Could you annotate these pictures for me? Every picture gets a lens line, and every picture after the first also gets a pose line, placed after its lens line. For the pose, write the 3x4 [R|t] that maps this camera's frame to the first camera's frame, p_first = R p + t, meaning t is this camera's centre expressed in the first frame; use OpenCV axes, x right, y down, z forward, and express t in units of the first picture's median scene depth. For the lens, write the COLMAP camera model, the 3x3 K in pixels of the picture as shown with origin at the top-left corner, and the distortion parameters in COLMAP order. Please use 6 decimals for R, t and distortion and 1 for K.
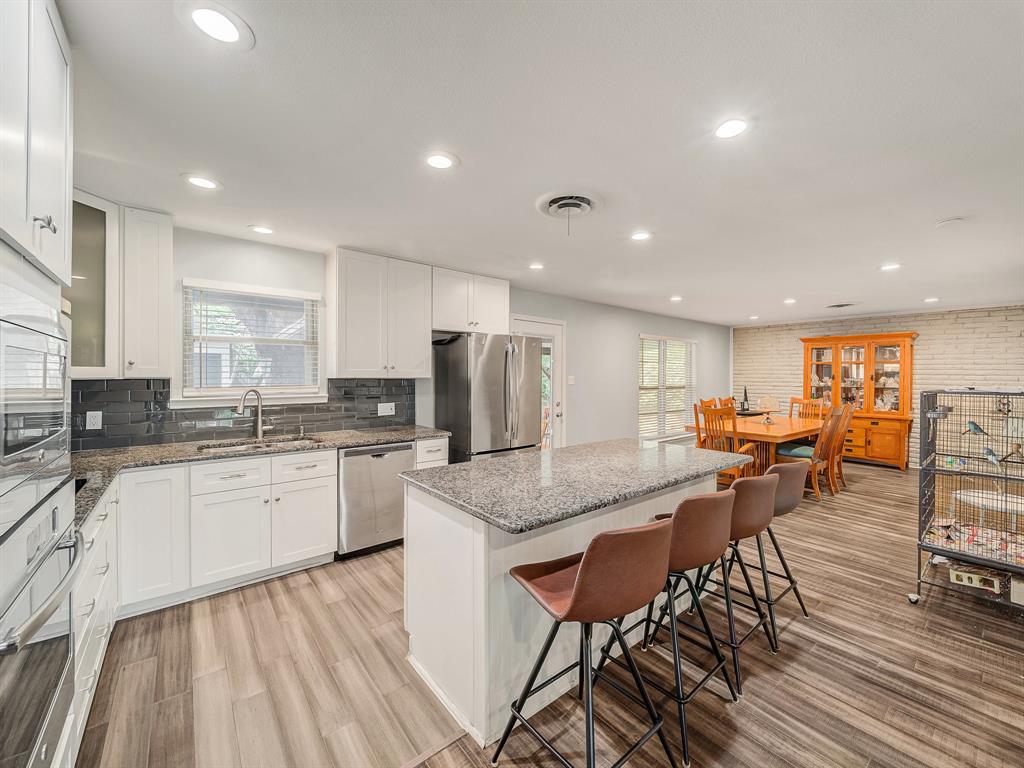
lens RADIAL K [[411.0, 0, 523.7], [0, 411.0, 380.5], [0, 0, 1]] dist [0.001656, -0.001538]
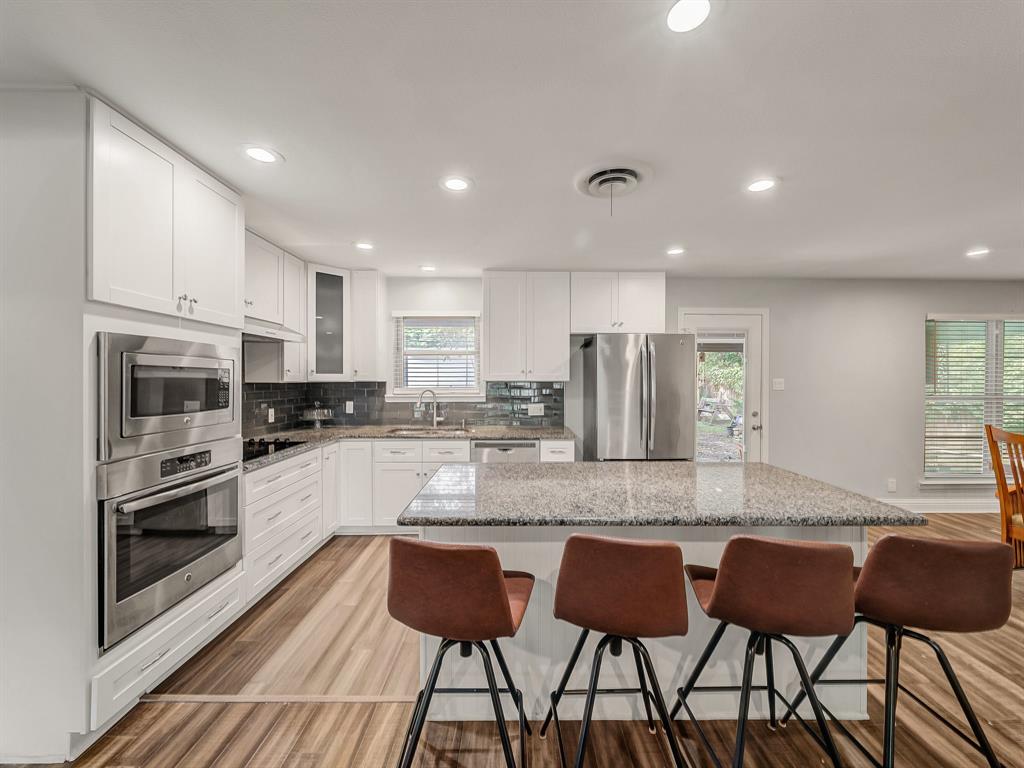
lens RADIAL K [[411.0, 0, 522.4], [0, 411.0, 381.4], [0, 0, 1]] dist [0.001656, -0.001538]
pose [[0.772795, 0.001478, -0.634654, 0.407636], [-0.004734, 0.999983, -0.003435, -0.001283], [0.634638, 0.005659, 0.772789, 0.164424]]
